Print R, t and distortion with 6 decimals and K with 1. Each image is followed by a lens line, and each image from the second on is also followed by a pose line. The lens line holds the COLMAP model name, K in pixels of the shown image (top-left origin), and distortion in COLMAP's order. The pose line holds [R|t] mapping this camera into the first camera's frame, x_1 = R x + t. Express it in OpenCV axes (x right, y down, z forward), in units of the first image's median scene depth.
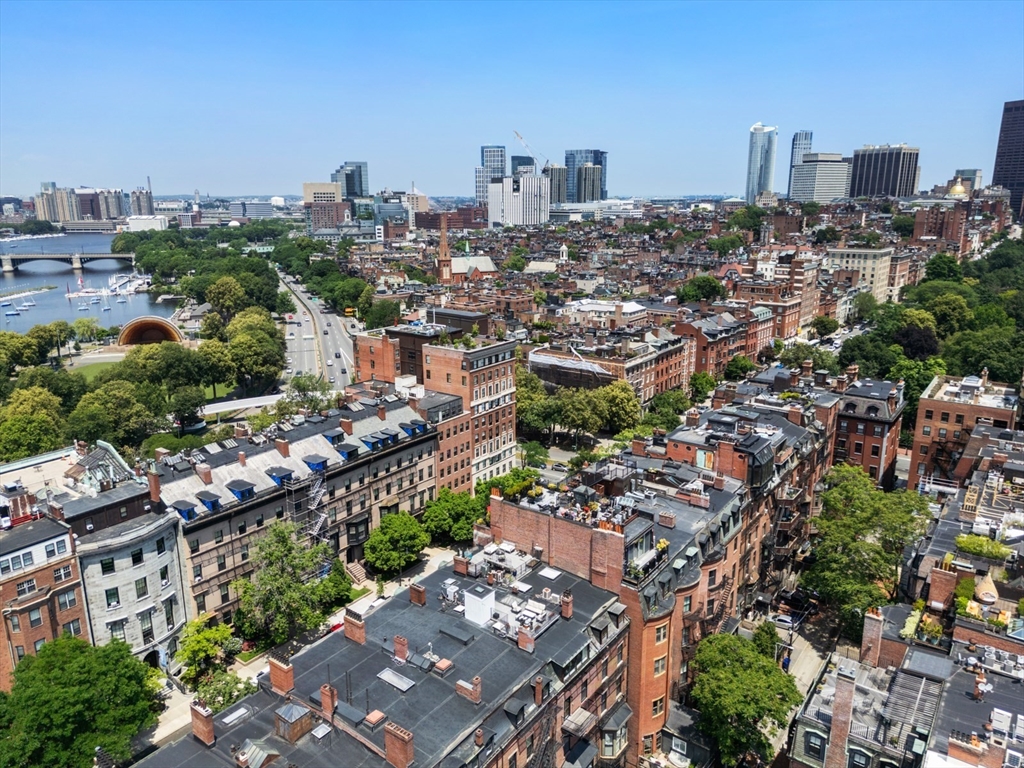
lens RADIAL K [[726.6, 0, 514.6], [0, 726.6, 382.5], [0, 0, 1]] dist [0.073211, -0.071160]
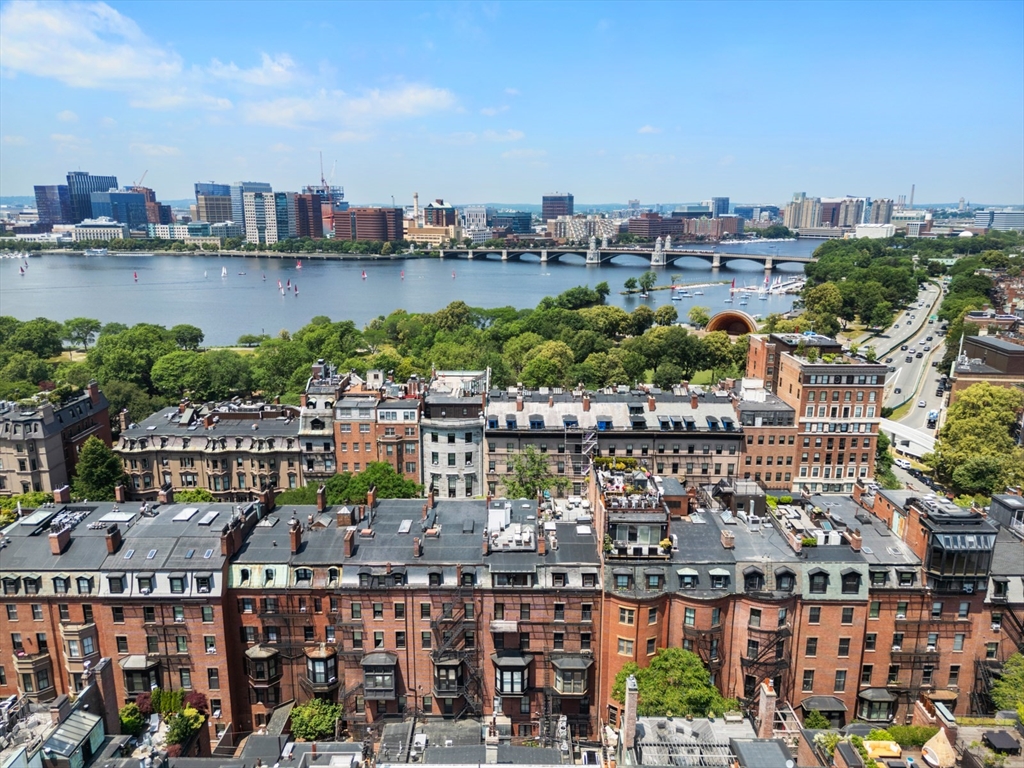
lens RADIAL K [[726.6, 0, 508.6], [0, 726.6, 385.2], [0, 0, 1]] dist [0.073211, -0.071160]
pose [[0.584414, 0.201216, -0.786112, 0.490901], [-0.206887, 0.973700, 0.095427, -0.028121], [0.784638, 0.106868, 0.610673, 0.103092]]
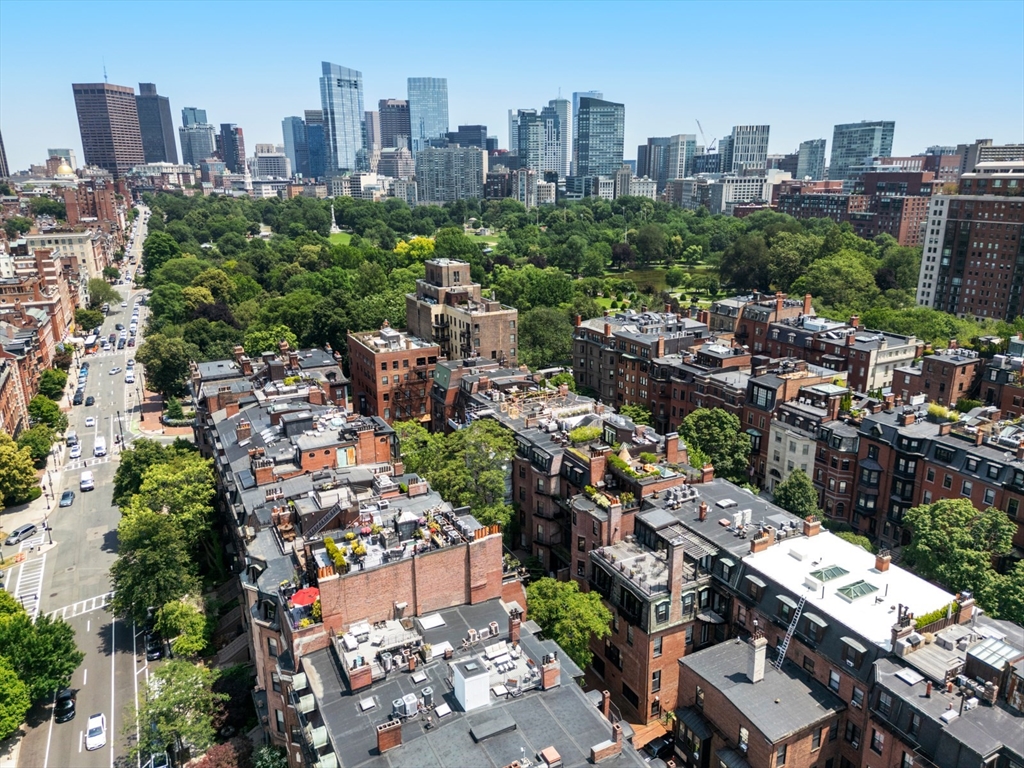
lens RADIAL K [[726.6, 0, 507.5], [0, 726.6, 382.2], [0, 0, 1]] dist [0.073211, -0.071160]
pose [[0.449836, -0.249746, 0.857482, -0.331869], [0.228809, 0.960290, 0.159656, -0.069344], [-0.863304, 0.124381, 0.489117, 0.278467]]
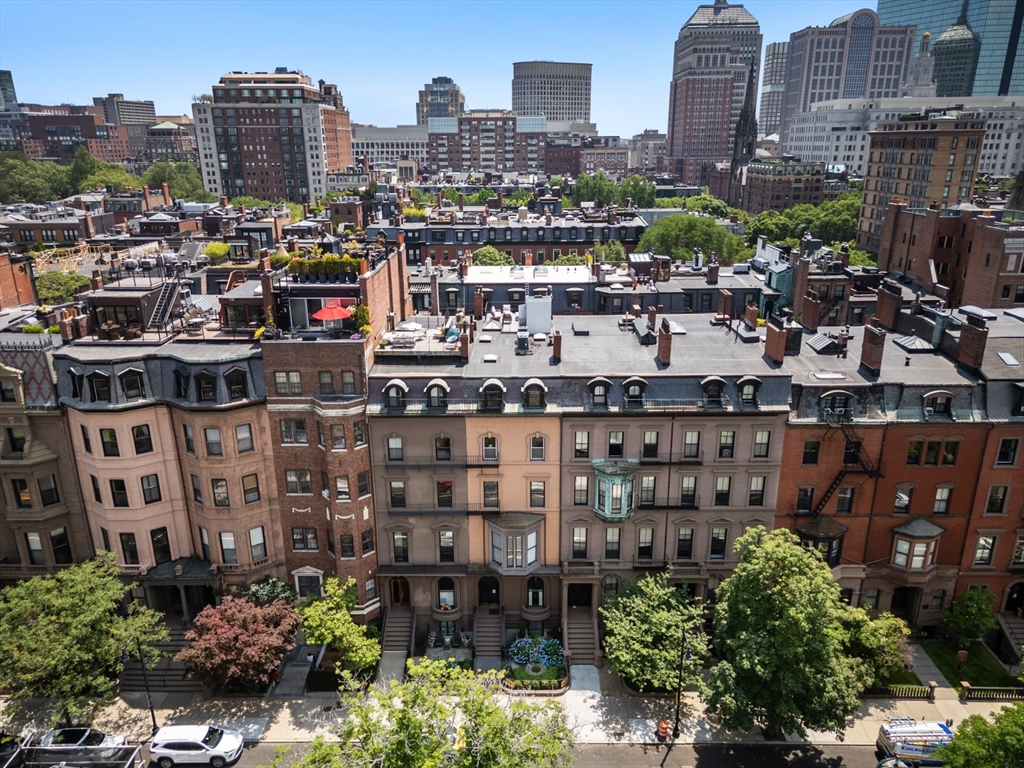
lens RADIAL K [[726.6, 0, 508.9], [0, 726.6, 387.7], [0, 0, 1]] dist [0.073211, -0.071160]
pose [[-0.580127, -0.249076, 0.775509, -0.376463], [0.210231, 0.874052, 0.437991, -0.004083], [-0.786928, 0.417126, -0.454698, 0.761739]]
